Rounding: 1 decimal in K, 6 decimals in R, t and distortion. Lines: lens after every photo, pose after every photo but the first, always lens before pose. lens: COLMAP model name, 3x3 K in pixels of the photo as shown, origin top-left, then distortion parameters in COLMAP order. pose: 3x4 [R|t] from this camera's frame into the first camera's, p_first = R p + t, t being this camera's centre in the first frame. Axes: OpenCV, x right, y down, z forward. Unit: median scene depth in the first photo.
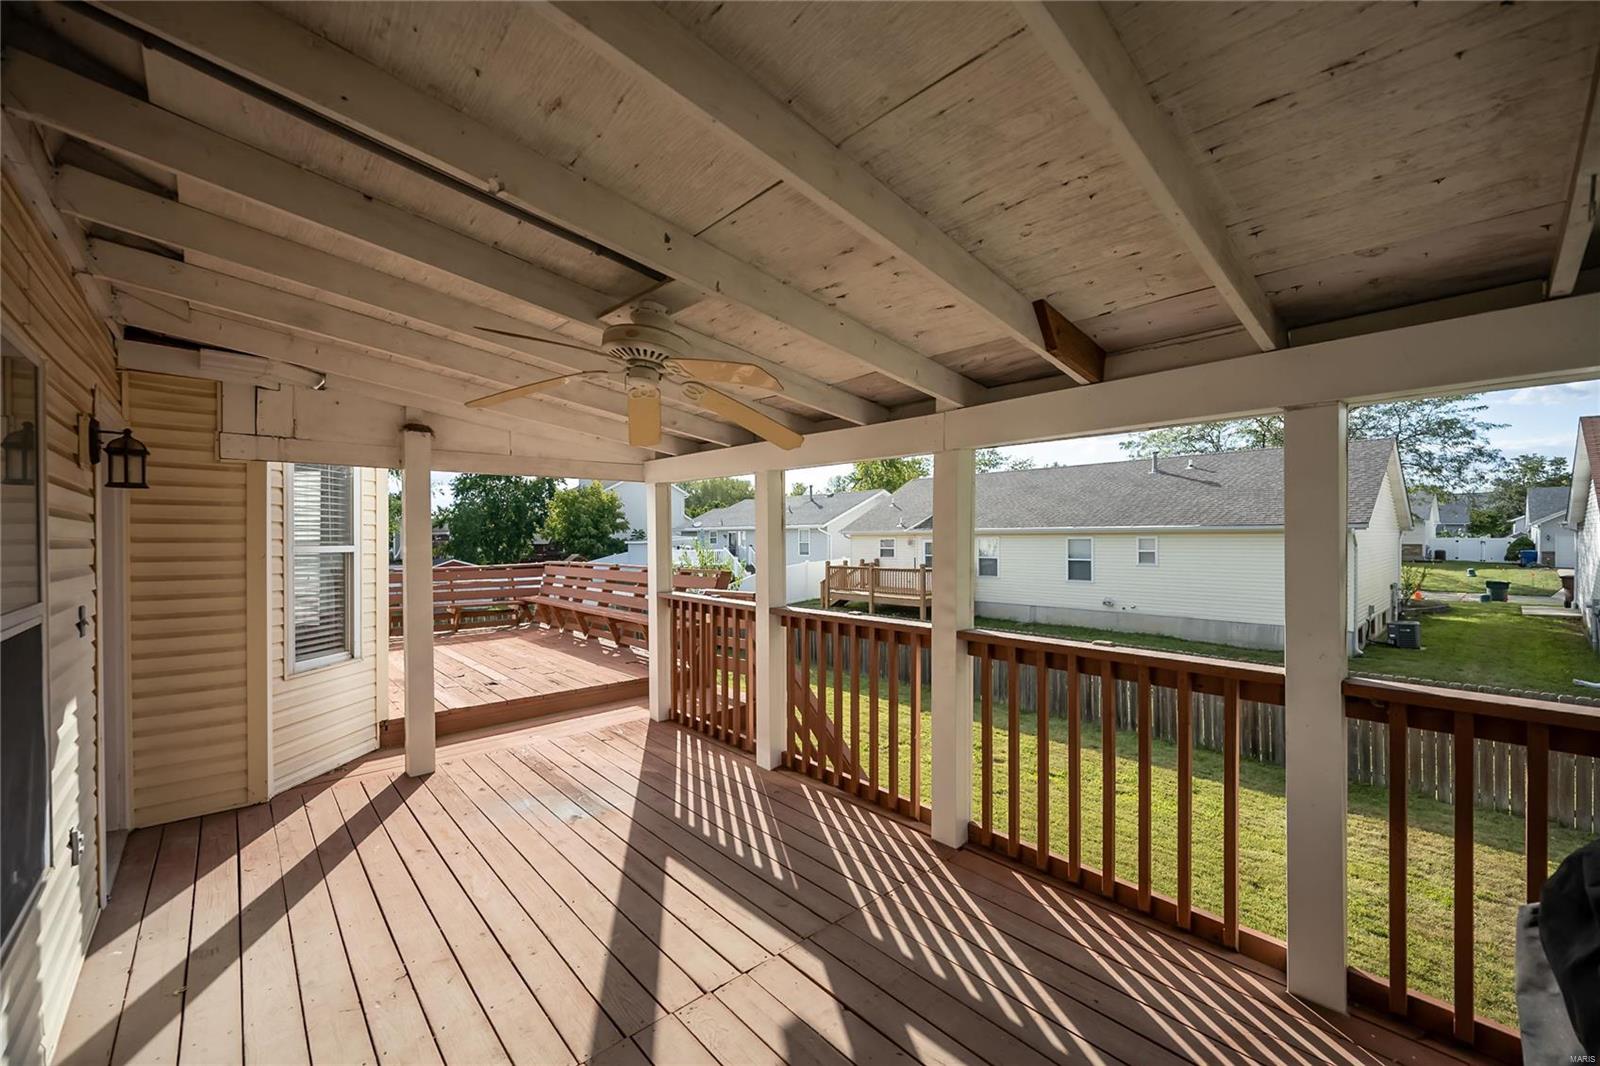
lens RADIAL K [[630.3, 0, 811.4], [0, 630.3, 544.1], [0, 0, 1]] dist [0.009968, 0.000161]
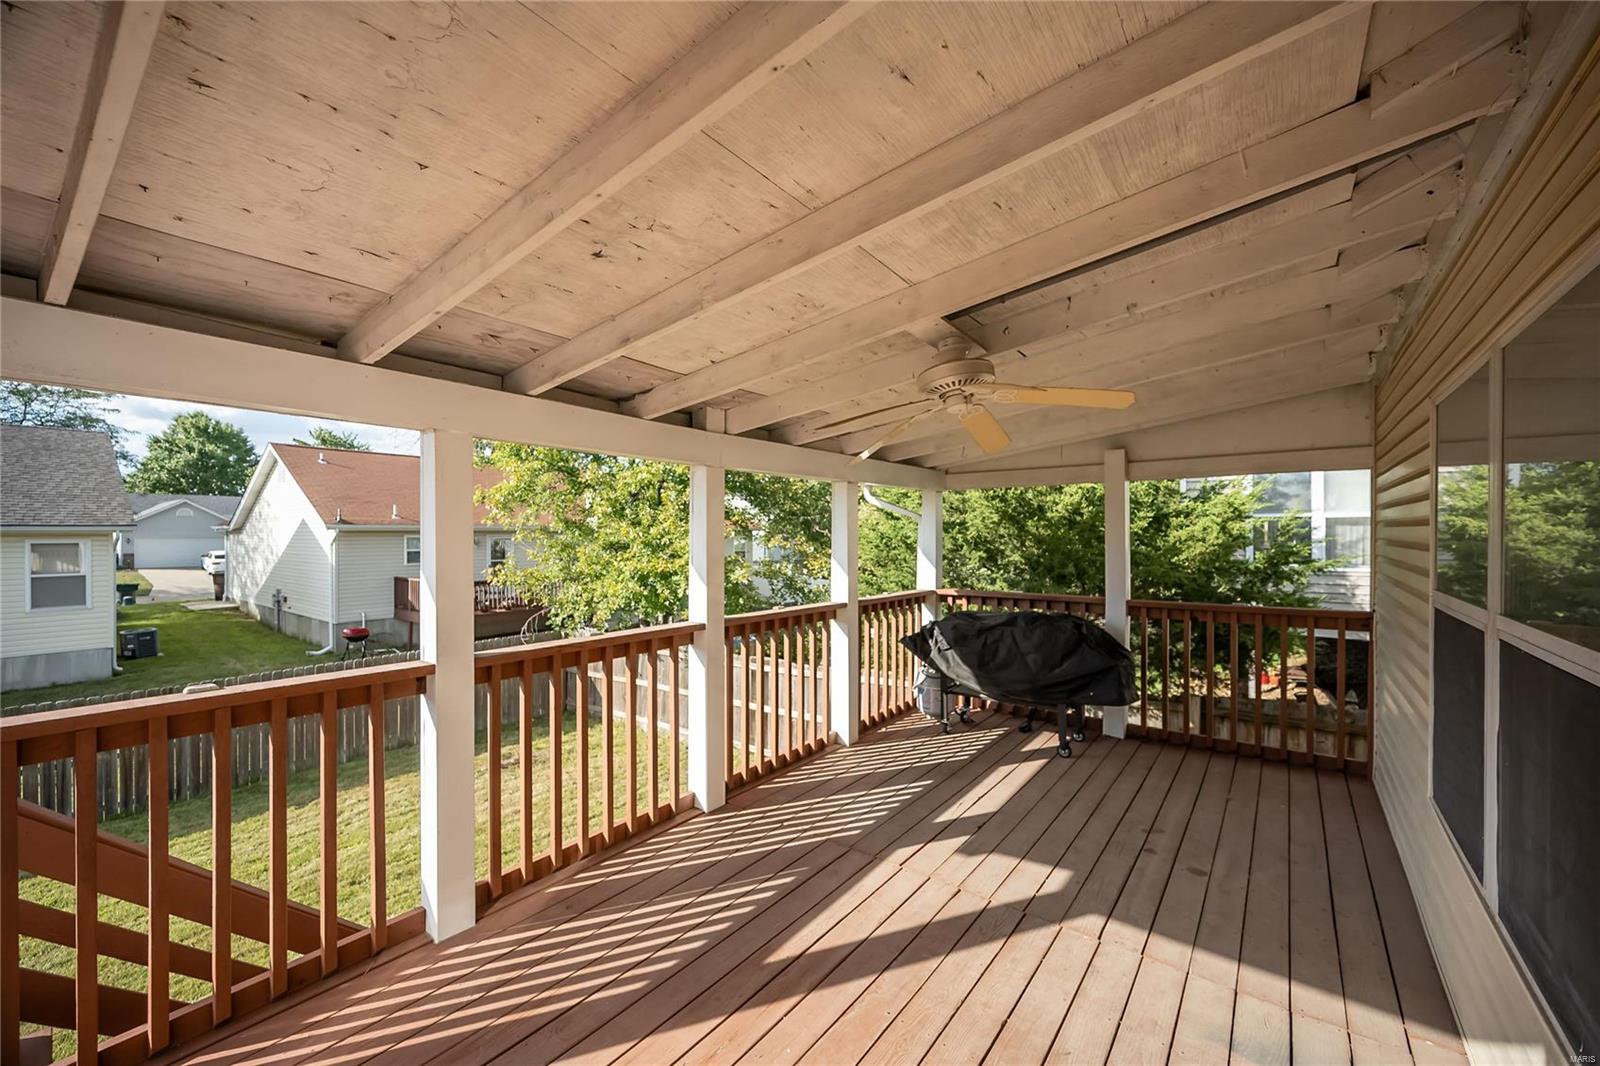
lens RADIAL K [[630.3, 0, 800.3], [0, 630.3, 519.1], [0, 0, 1]] dist [0.009968, 0.000161]
pose [[-0.155383, 0.028254, 0.987450, -0.289045], [0.015211, 0.999541, -0.026207, -0.005055], [-0.987737, 0.010948, -0.155742, 0.308817]]
